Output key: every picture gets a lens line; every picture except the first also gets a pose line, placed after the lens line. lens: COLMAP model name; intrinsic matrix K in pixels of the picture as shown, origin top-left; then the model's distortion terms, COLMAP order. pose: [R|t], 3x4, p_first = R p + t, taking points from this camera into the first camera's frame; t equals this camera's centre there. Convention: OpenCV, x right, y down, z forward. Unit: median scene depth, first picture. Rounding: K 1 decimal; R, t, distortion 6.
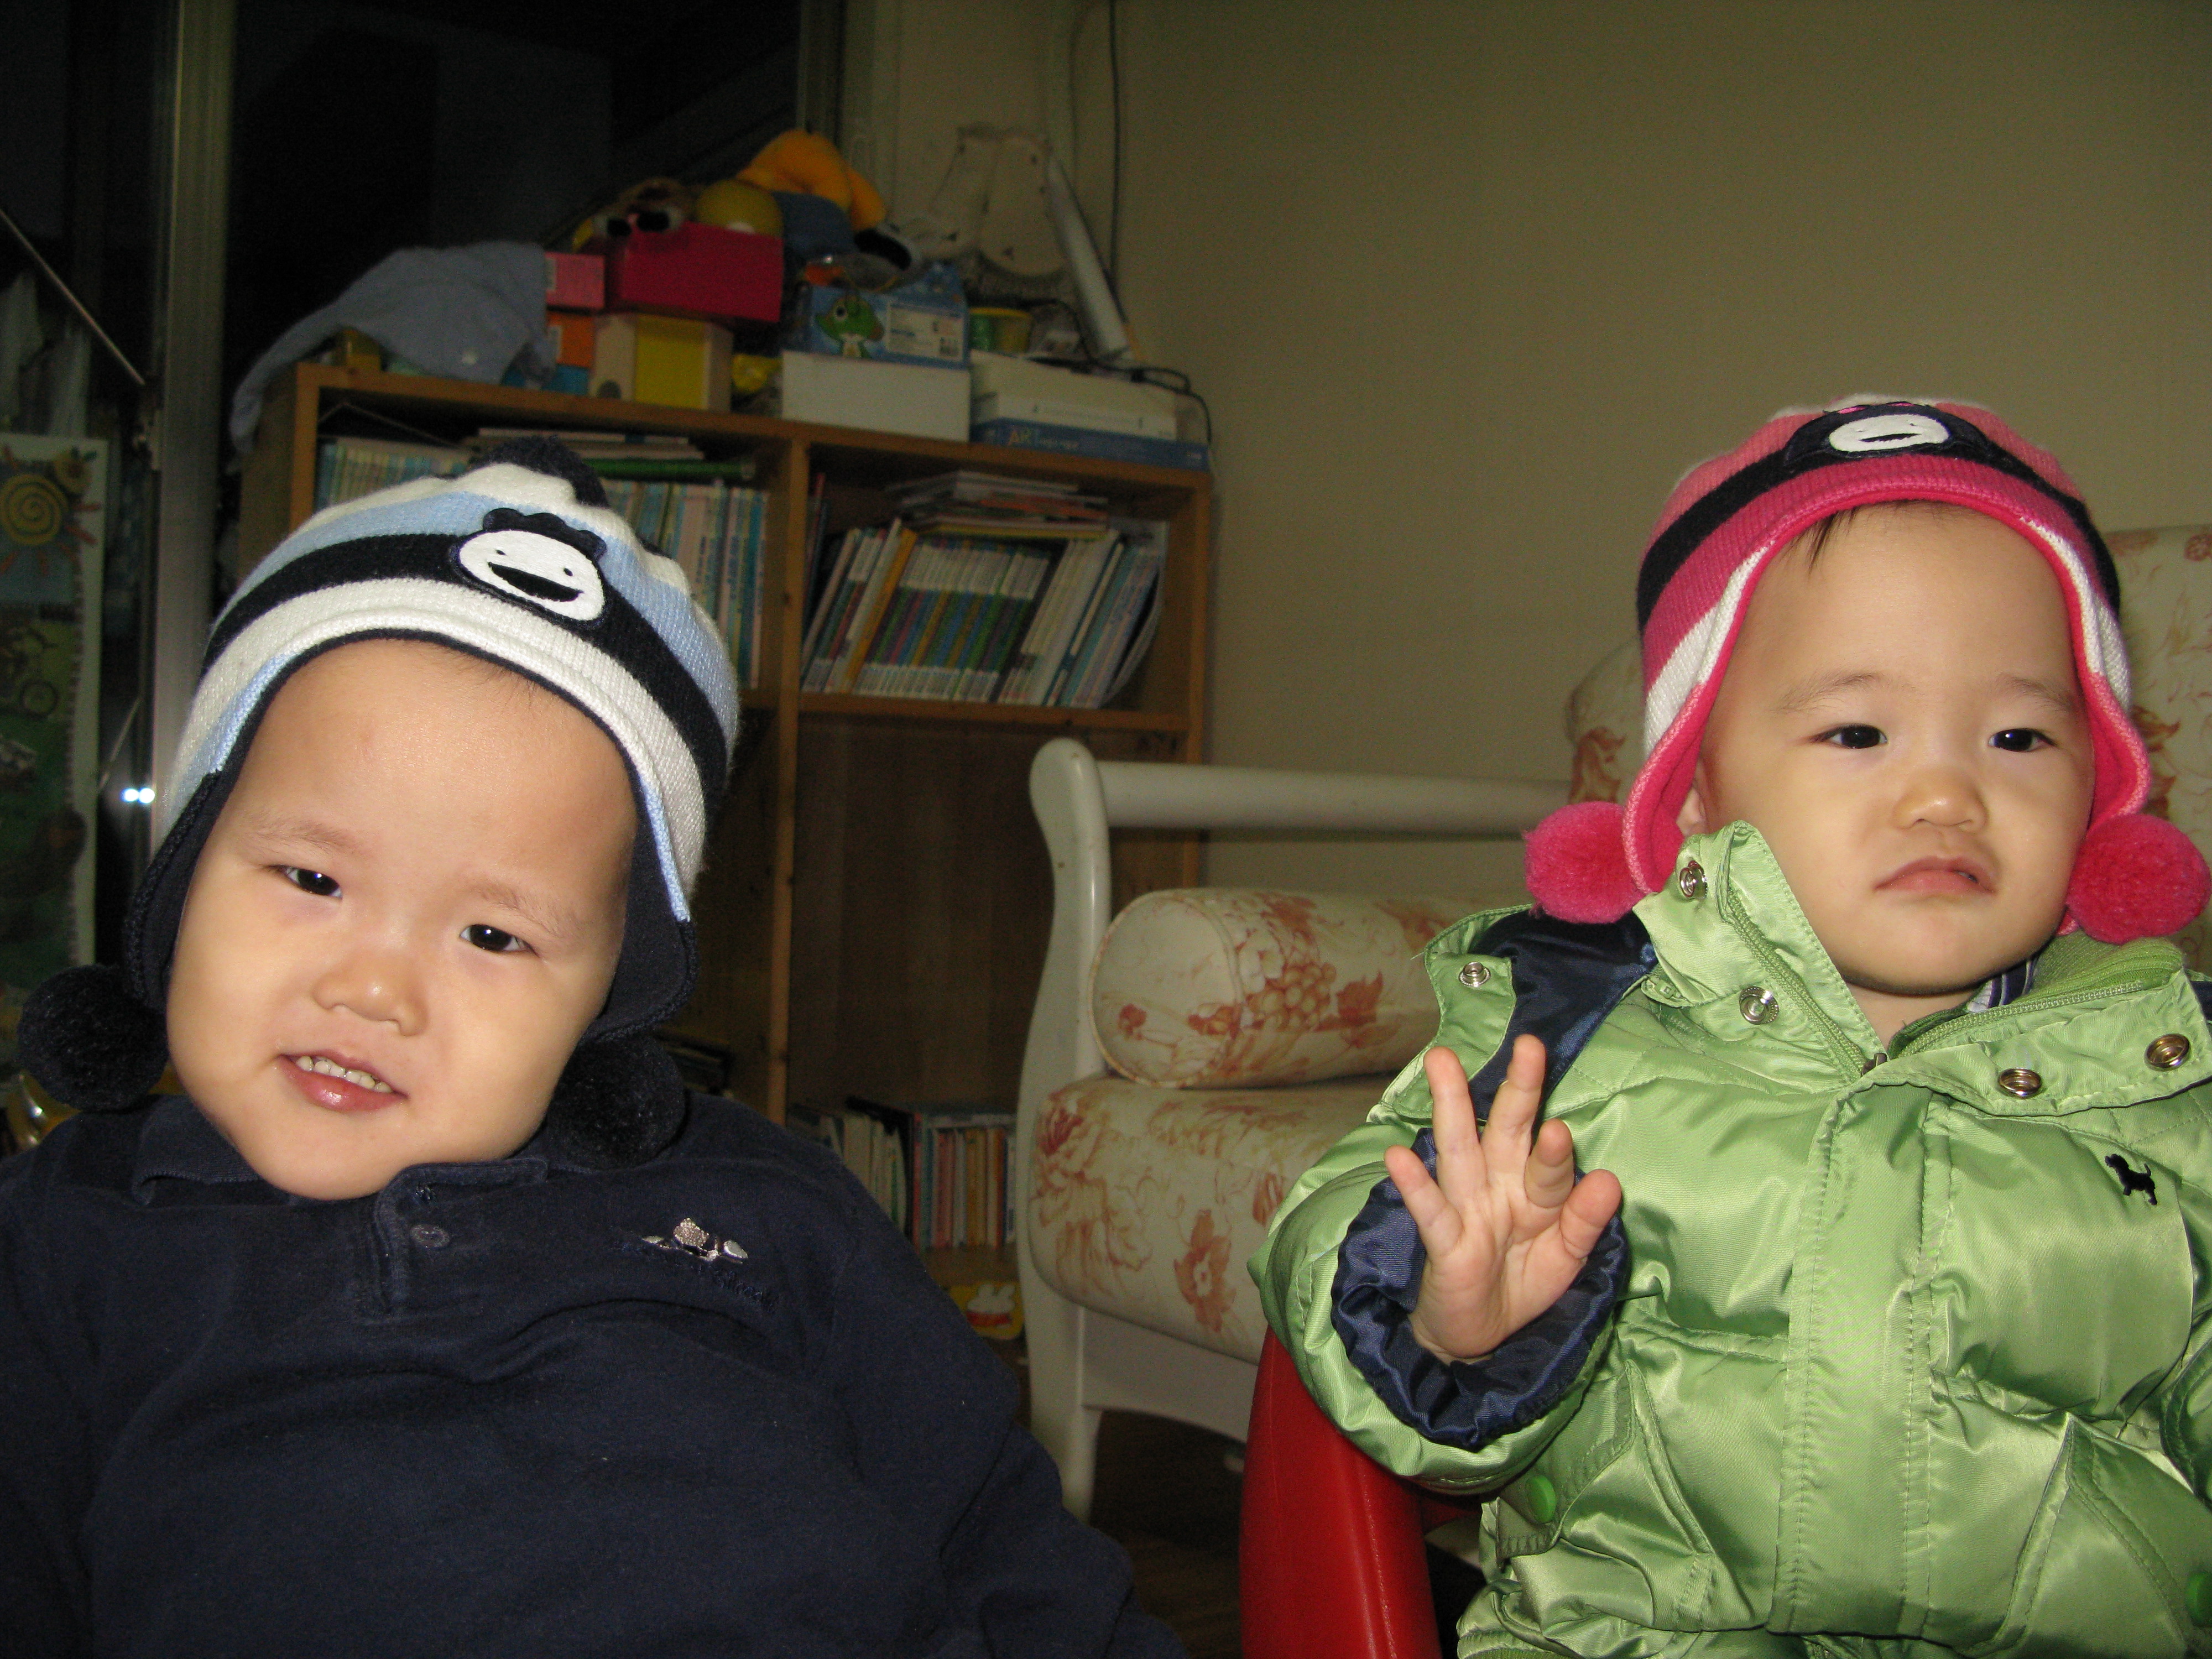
lens RADIAL K [[2251.1, 0, 1090.9], [0, 2251.1, 798.2], [0, 0, 1]] dist [-0.118709, 0.000000]
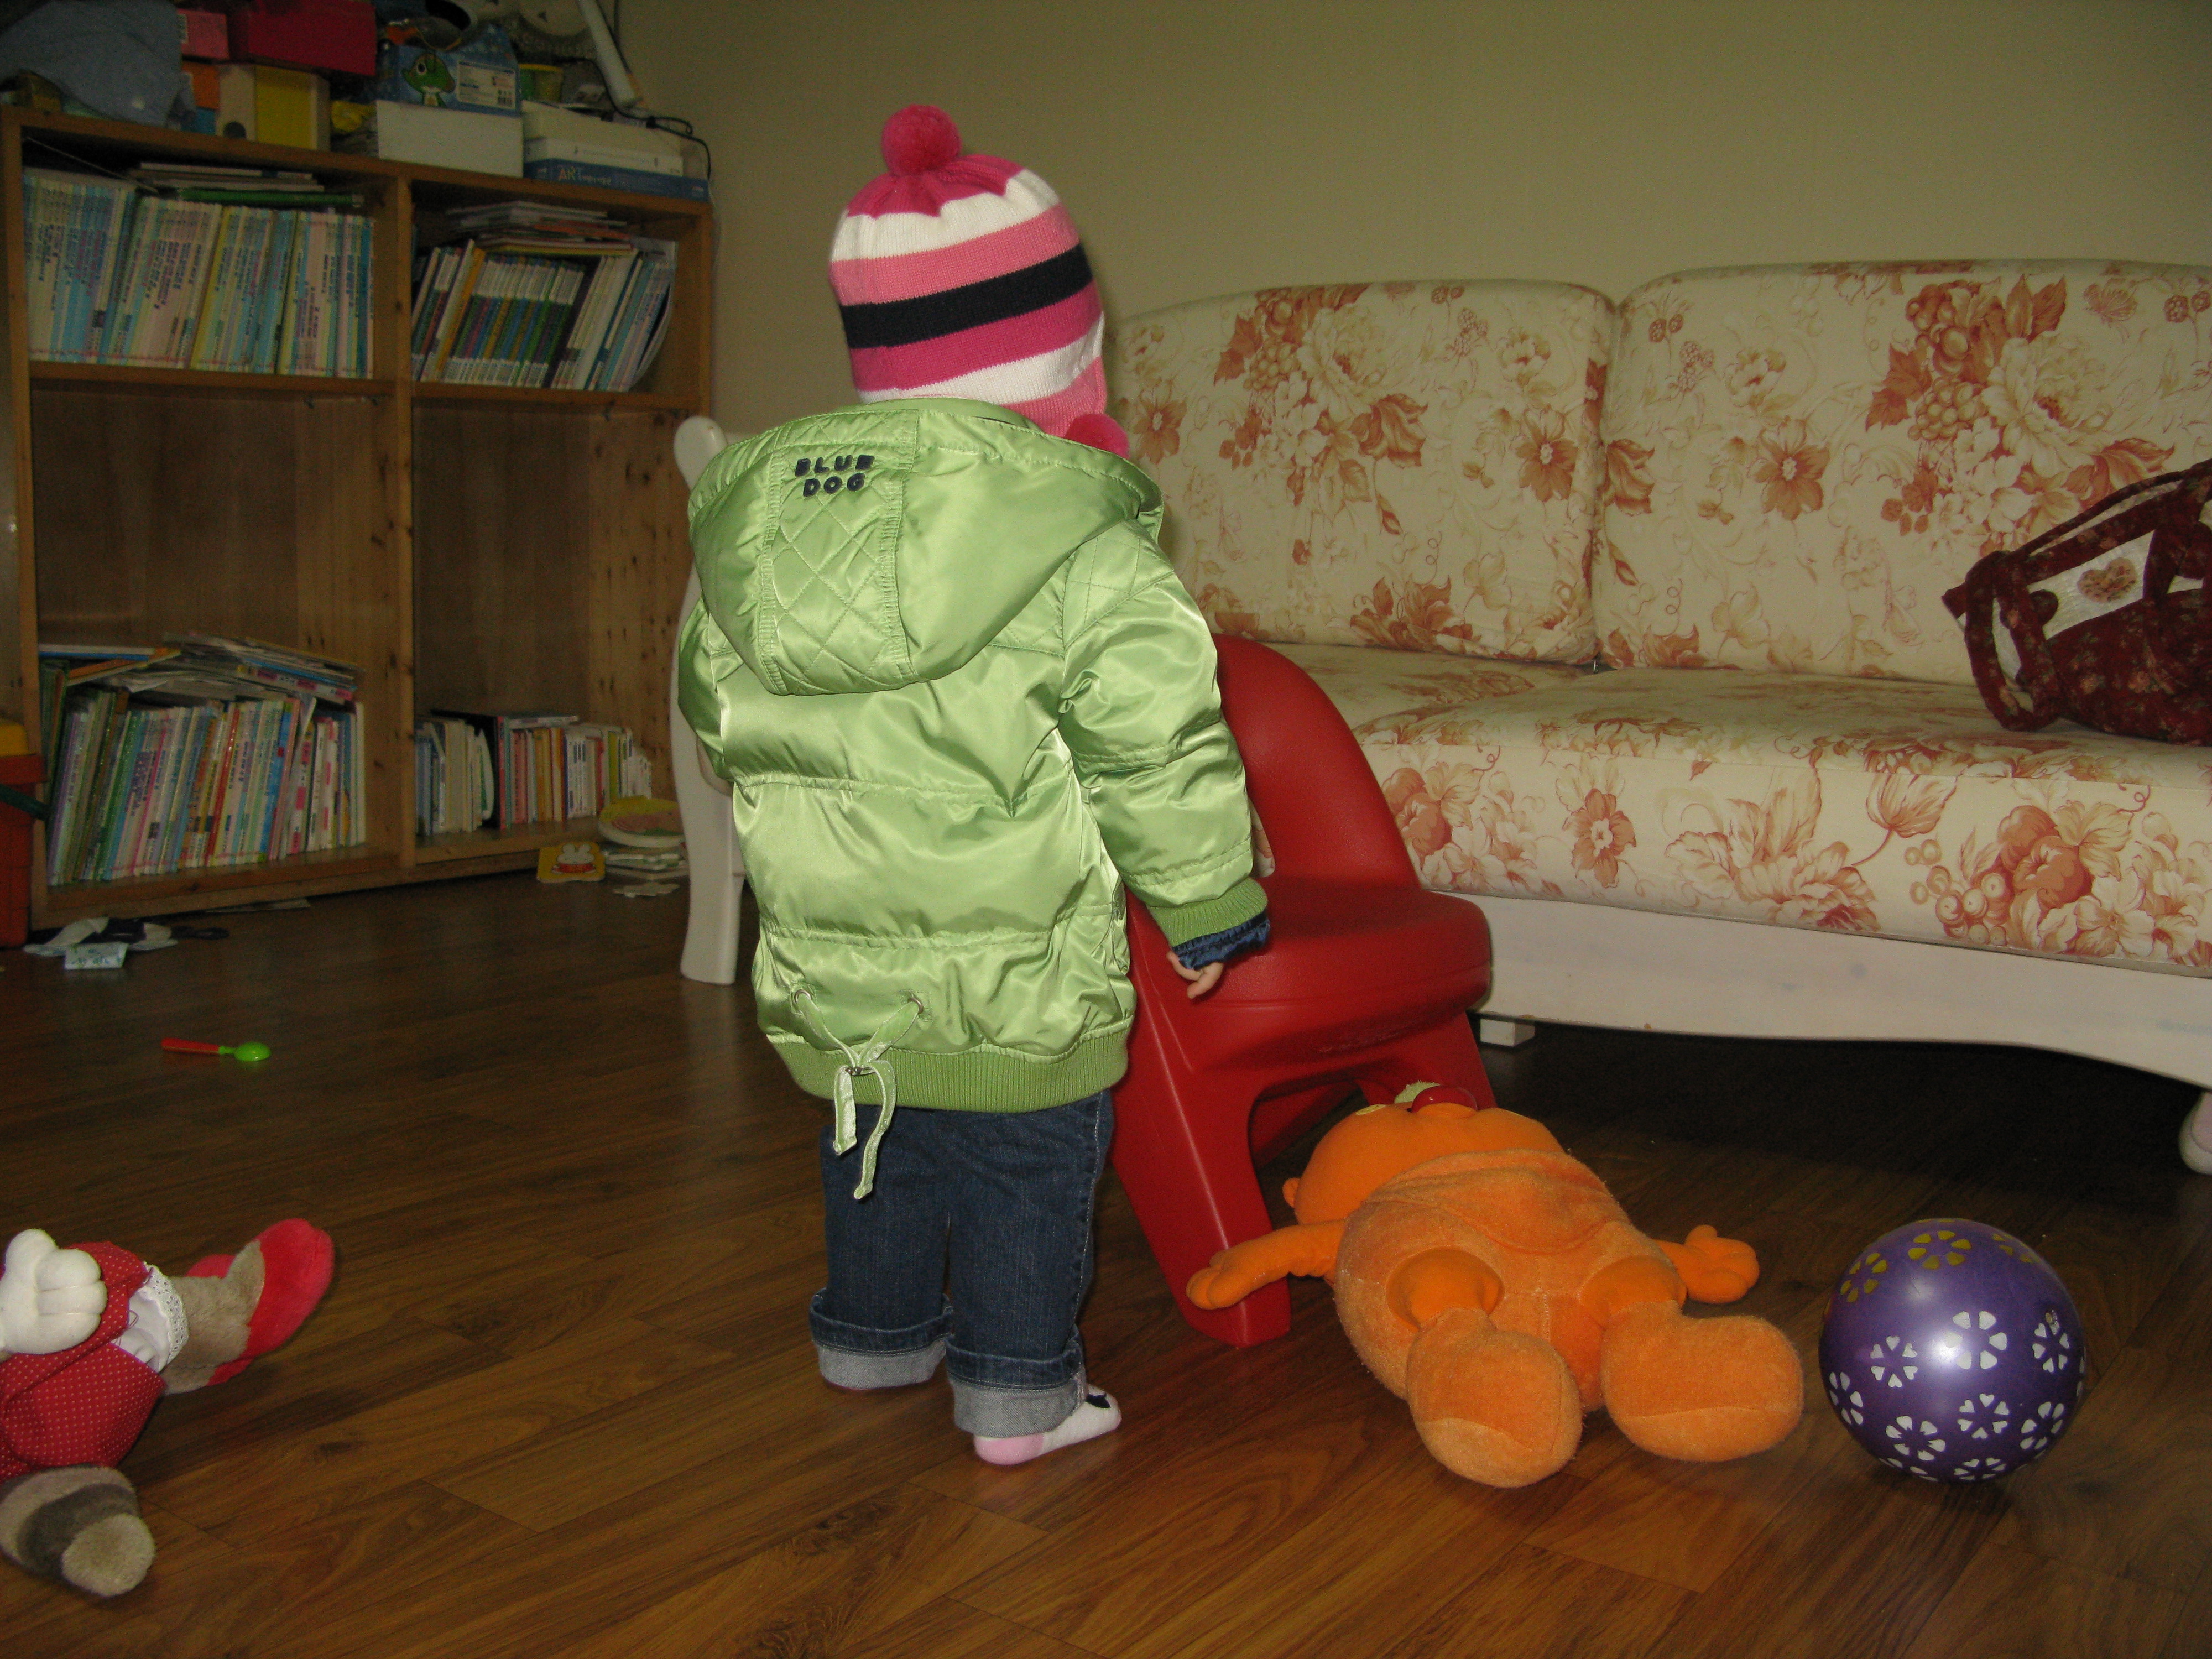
lens RADIAL K [[2251.1, 0, 1118.8], [0, 2251.1, 833.2], [0, 0, 1]] dist [-0.118709, 0.000000]
pose [[0.948918, -0.056423, 0.310437, -0.150861], [0.006533, 0.987184, 0.159452, 0.007735], [-0.315456, -0.149279, 0.937125, -0.319442]]
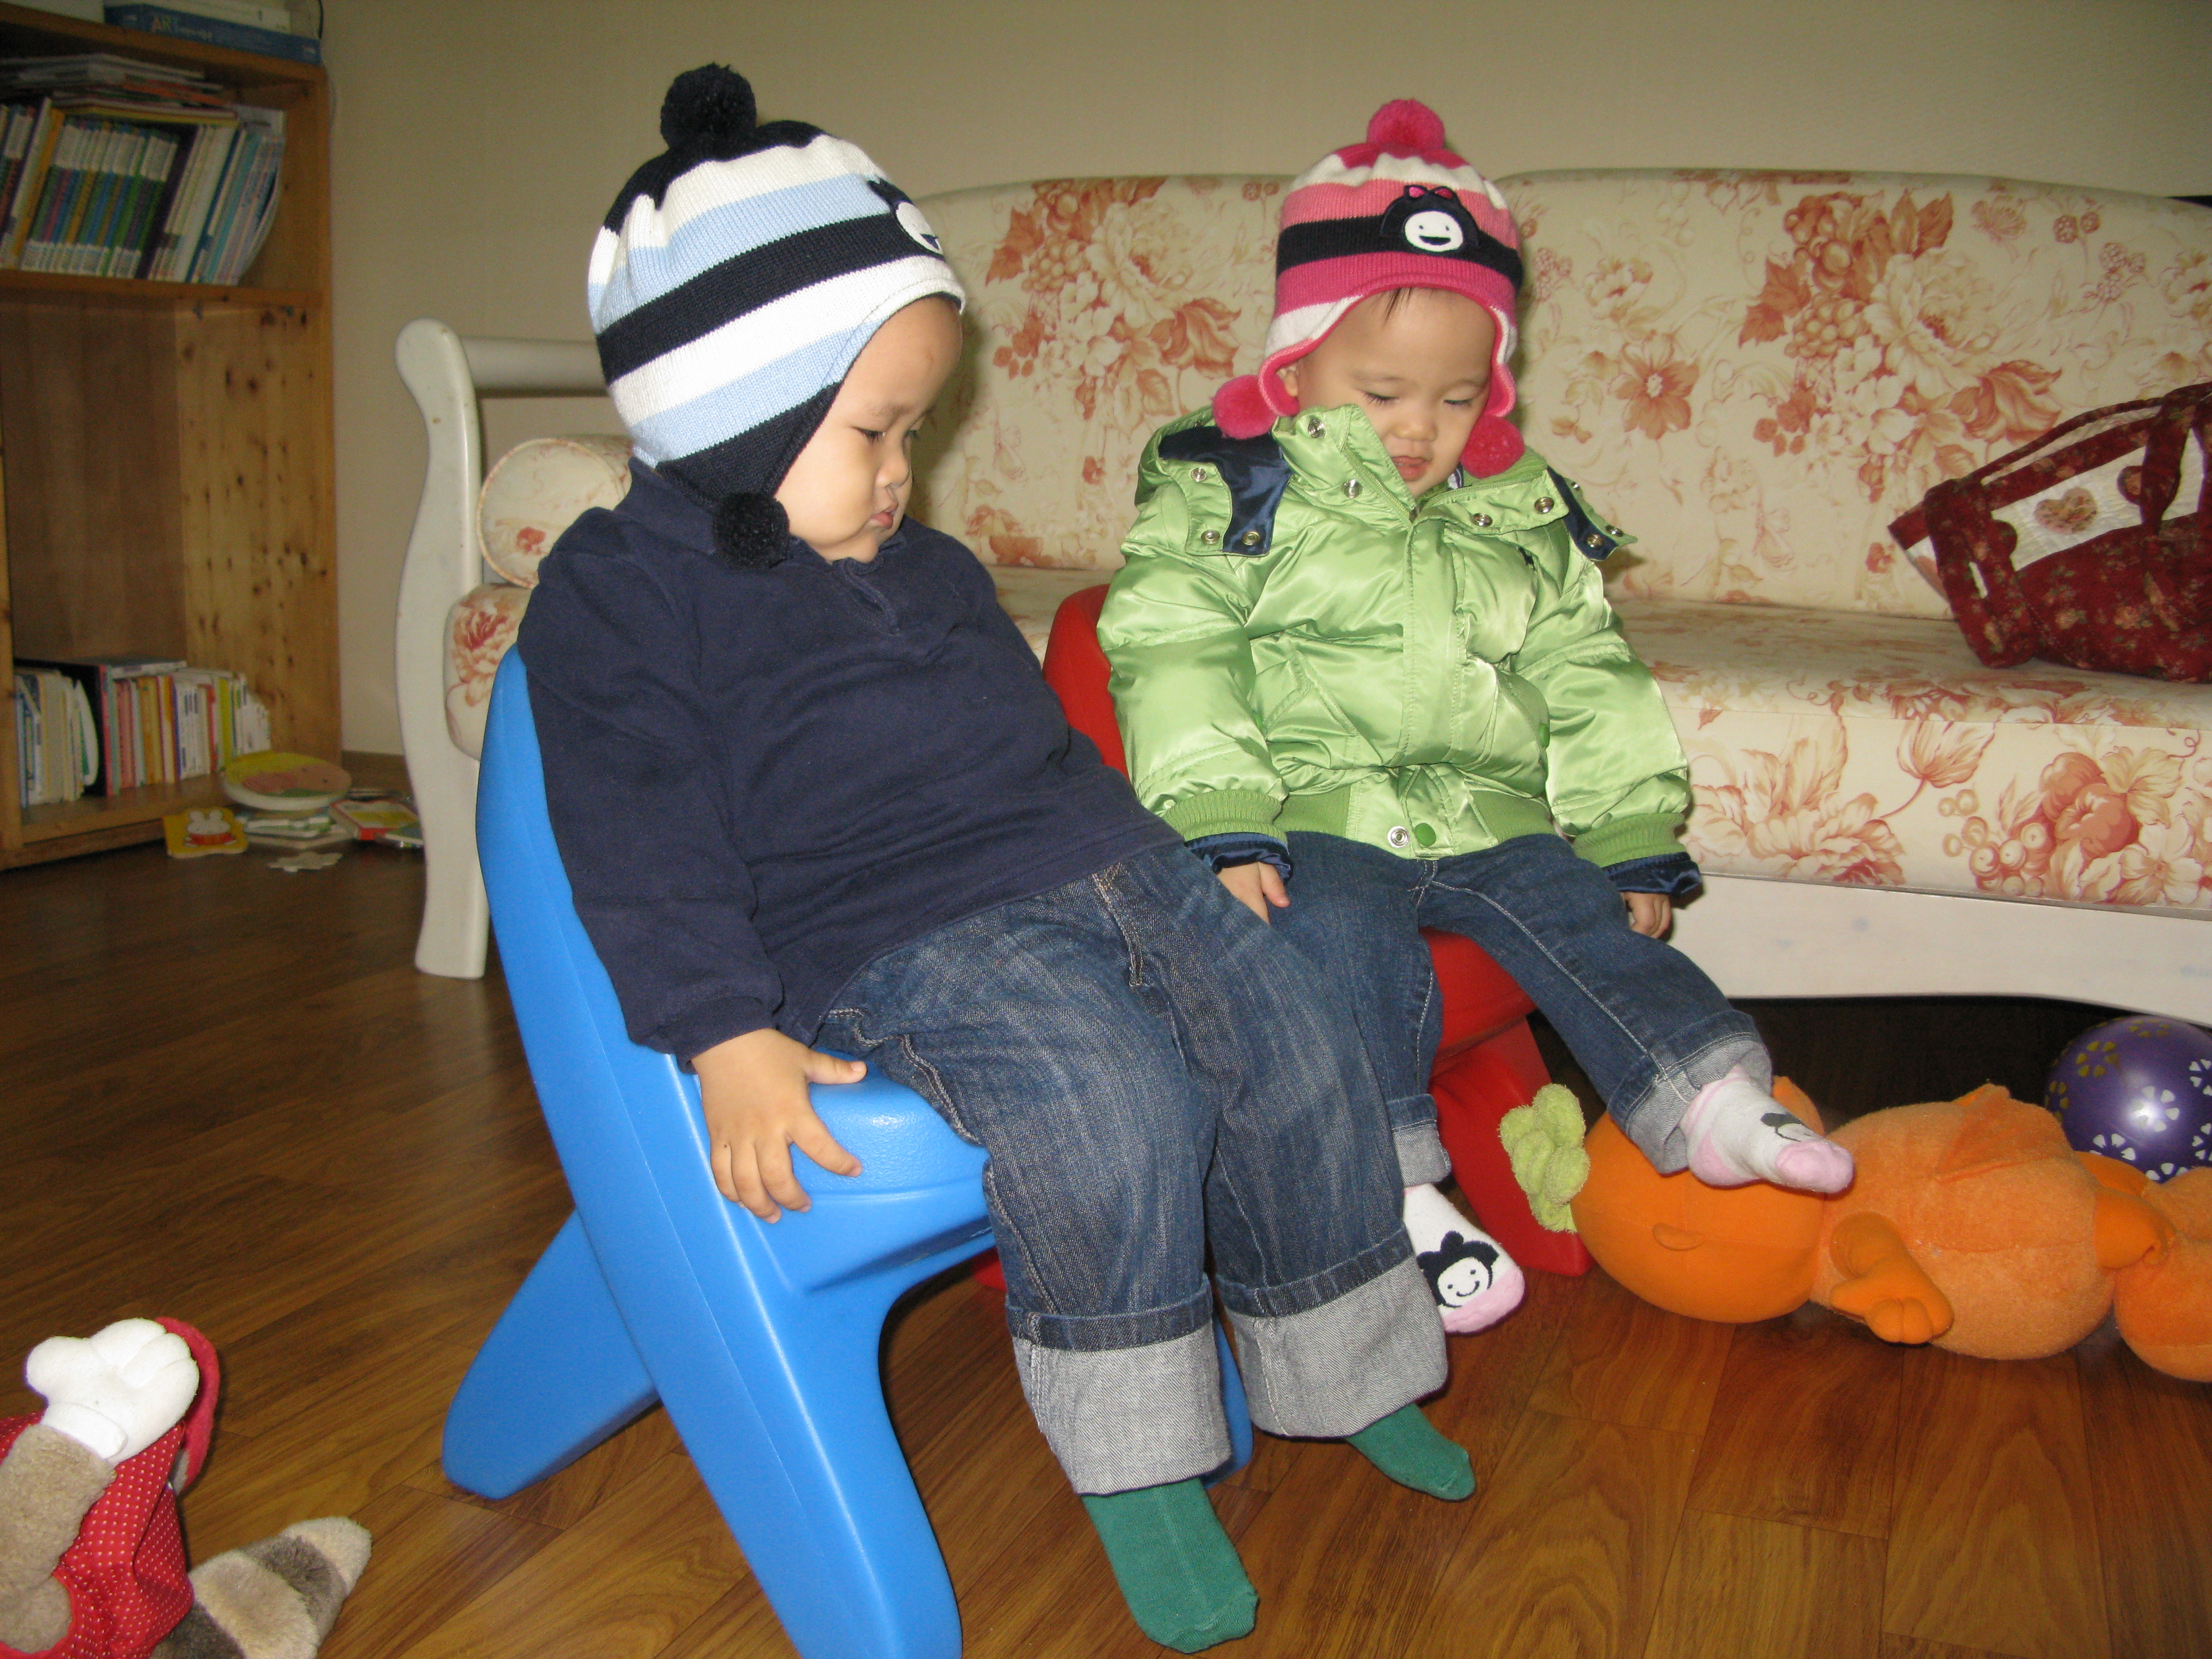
lens RADIAL K [[2251.1, 0, 1108.3], [0, 2251.1, 839.7], [0, 0, 1]] dist [-0.118709, 0.000000]
pose [[0.839497, -0.110550, 0.531999, -0.258433], [-0.003509, 0.977961, 0.208759, 0.000057], [-0.543353, -0.177119, 0.820608, -0.160985]]
